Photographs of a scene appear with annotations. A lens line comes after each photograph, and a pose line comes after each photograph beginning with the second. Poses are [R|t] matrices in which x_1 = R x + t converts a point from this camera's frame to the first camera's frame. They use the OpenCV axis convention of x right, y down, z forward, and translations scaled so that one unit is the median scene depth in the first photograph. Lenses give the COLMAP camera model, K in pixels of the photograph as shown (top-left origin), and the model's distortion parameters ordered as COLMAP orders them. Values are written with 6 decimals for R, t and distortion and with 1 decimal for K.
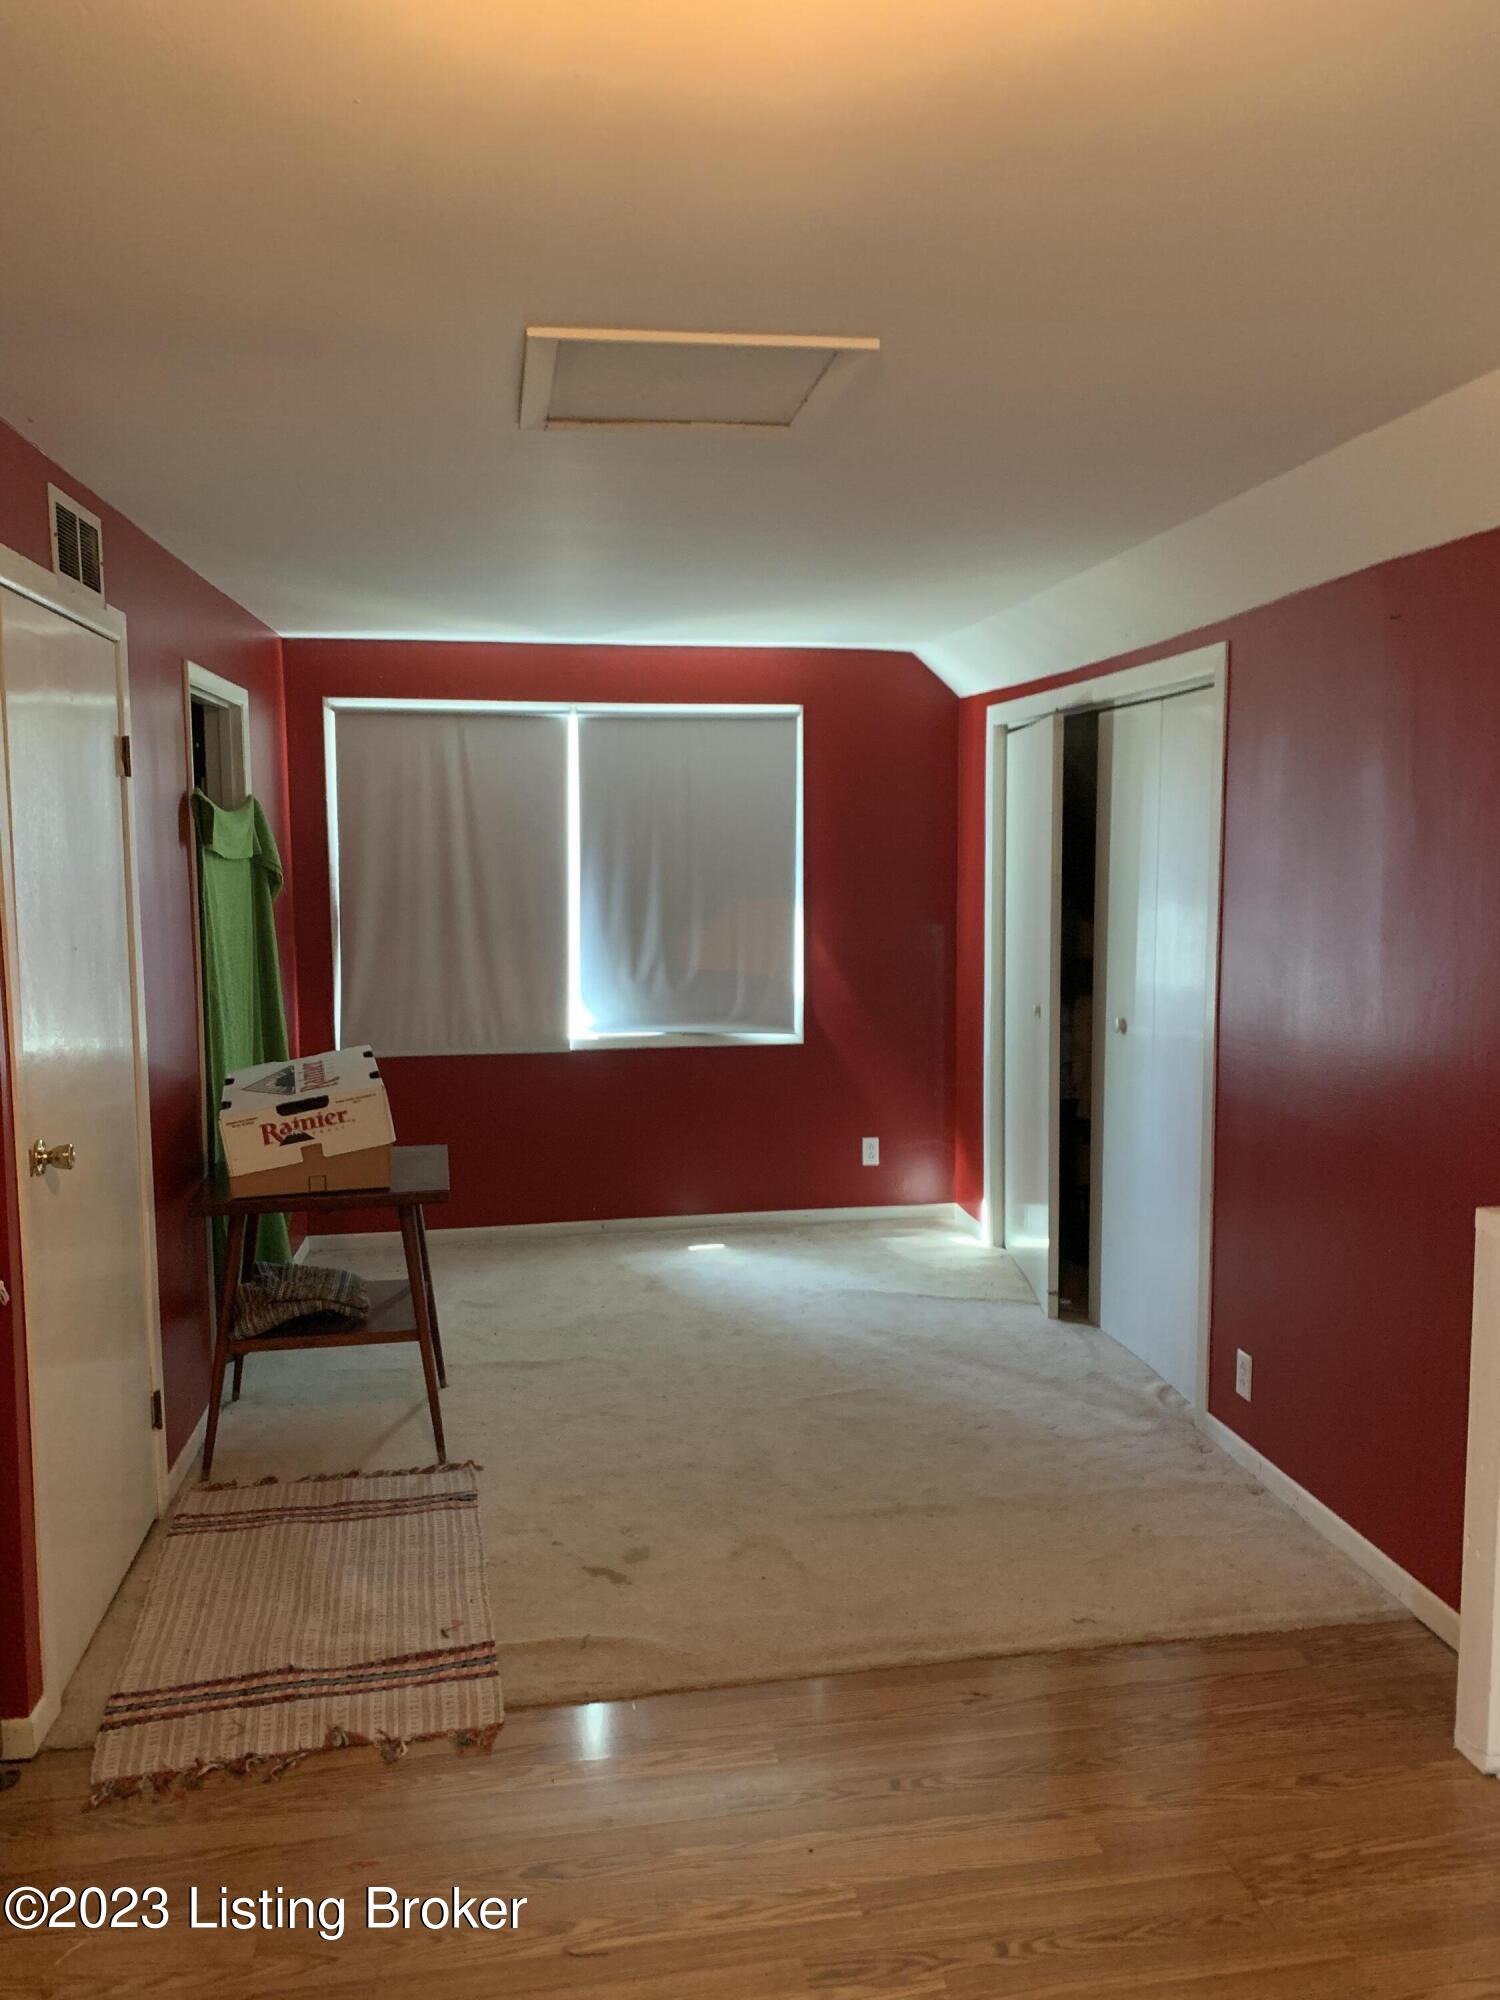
lens RADIAL K [[1552.1, 0, 753.5], [0, 1552.1, 1000.2], [0, 0, 1]] dist [-0.007796, 0.006683]
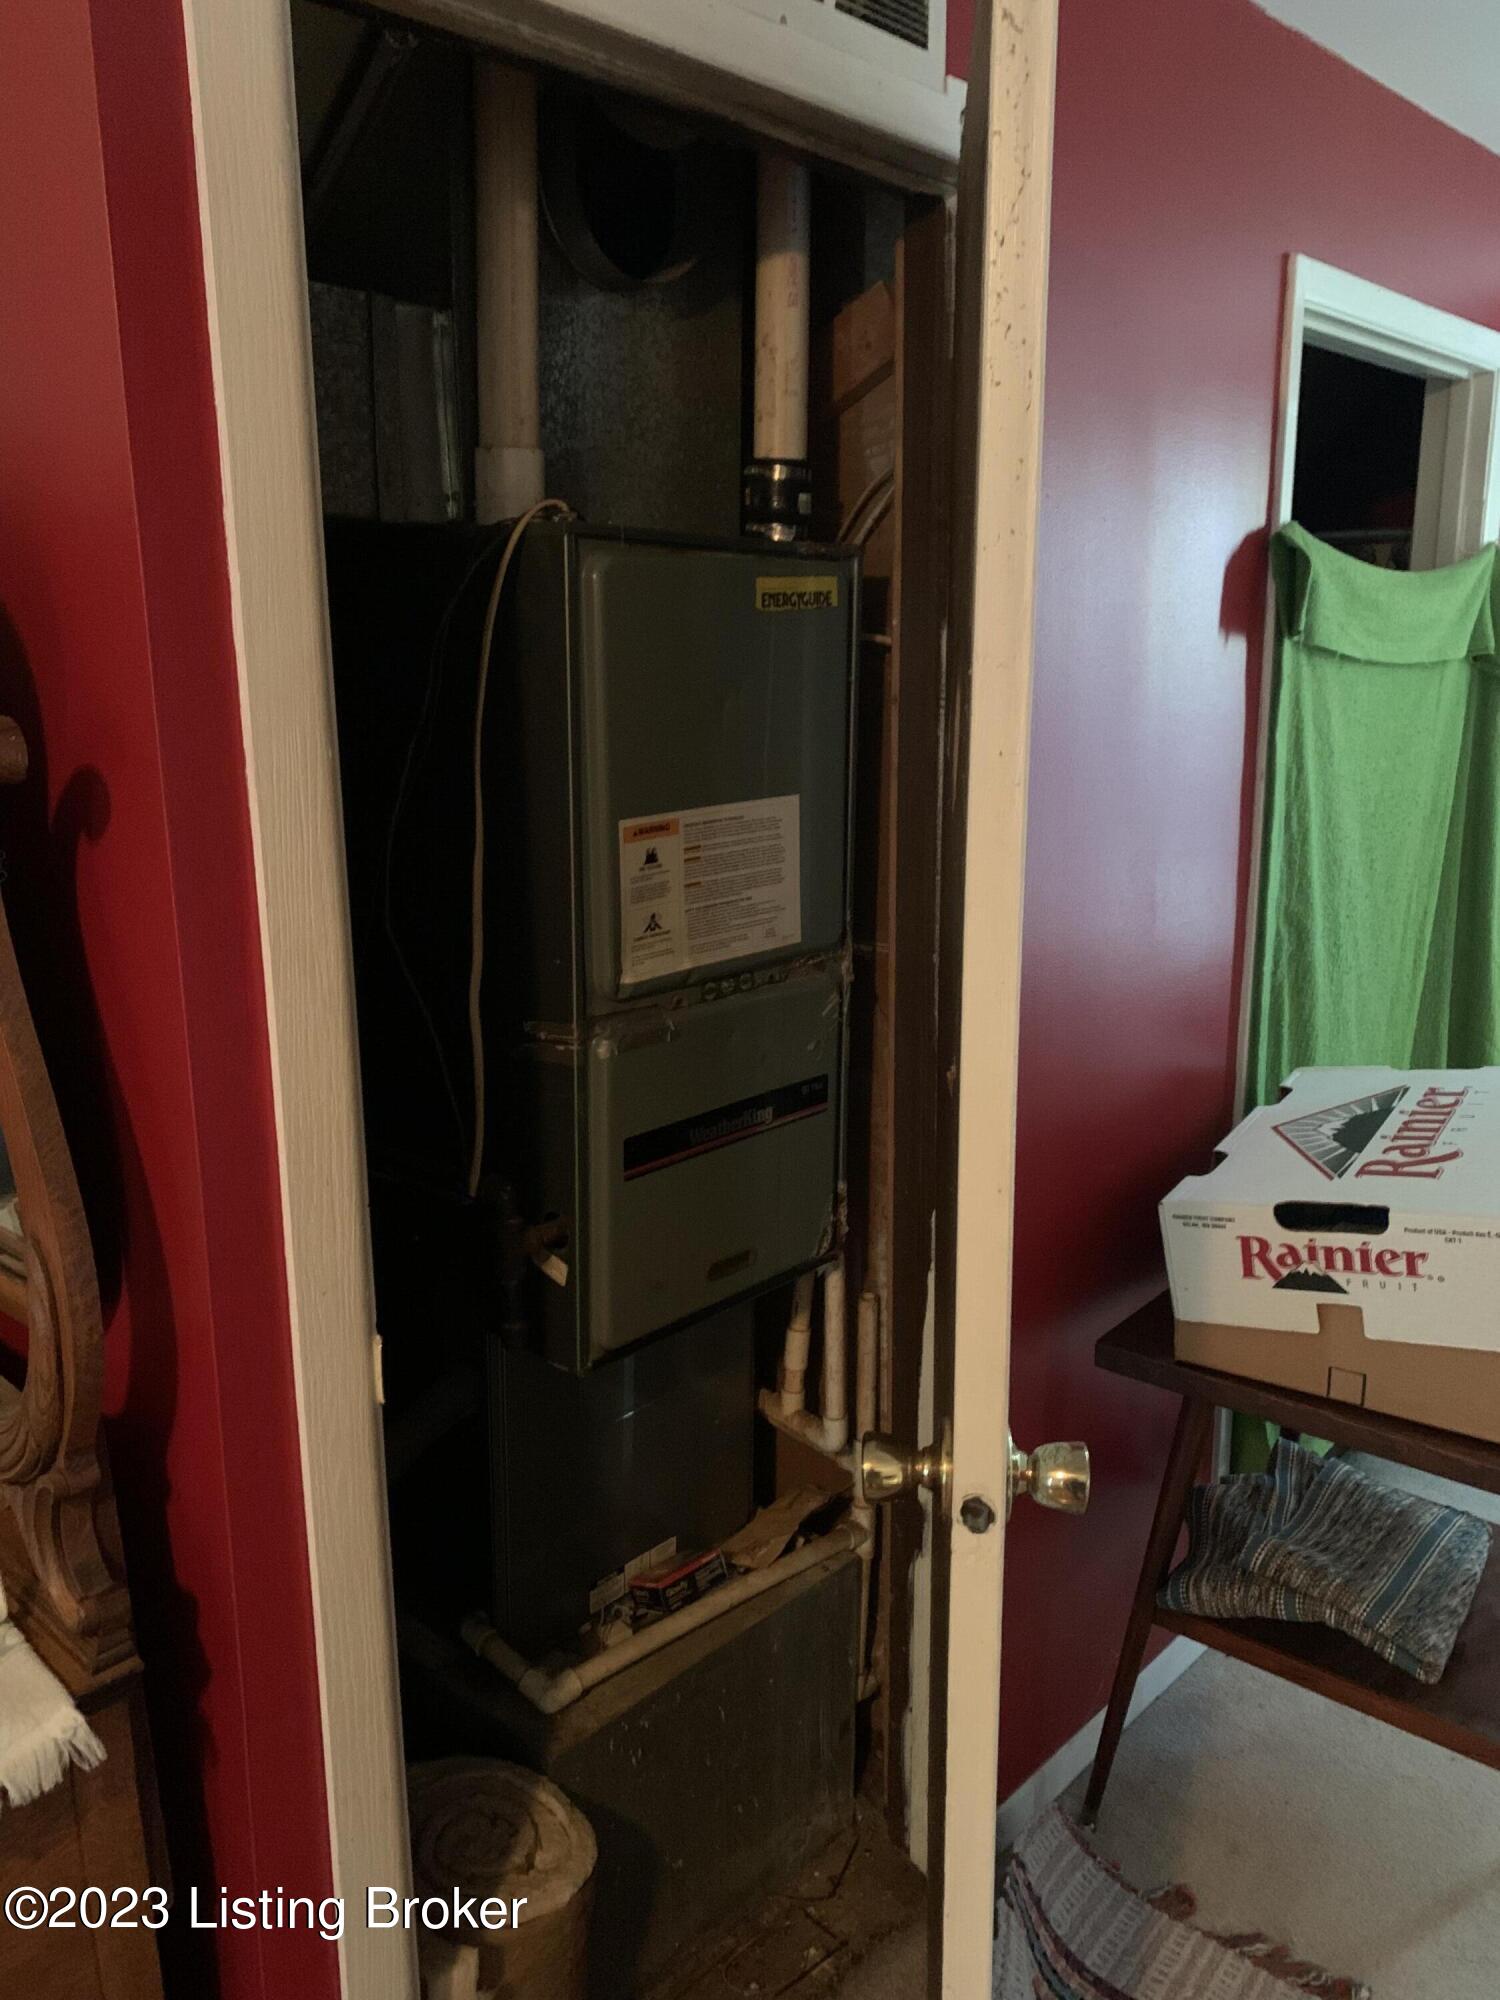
lens RADIAL K [[1552.1, 0, 749.5], [0, 1552.1, 991.4], [0, 0, 1]] dist [-0.007796, 0.006683]
pose [[0.628666, 0.165913, -0.759771, -0.064122], [-0.073862, 0.985299, 0.154046, -0.054039], [0.774160, -0.040726, 0.631678, 0.582826]]
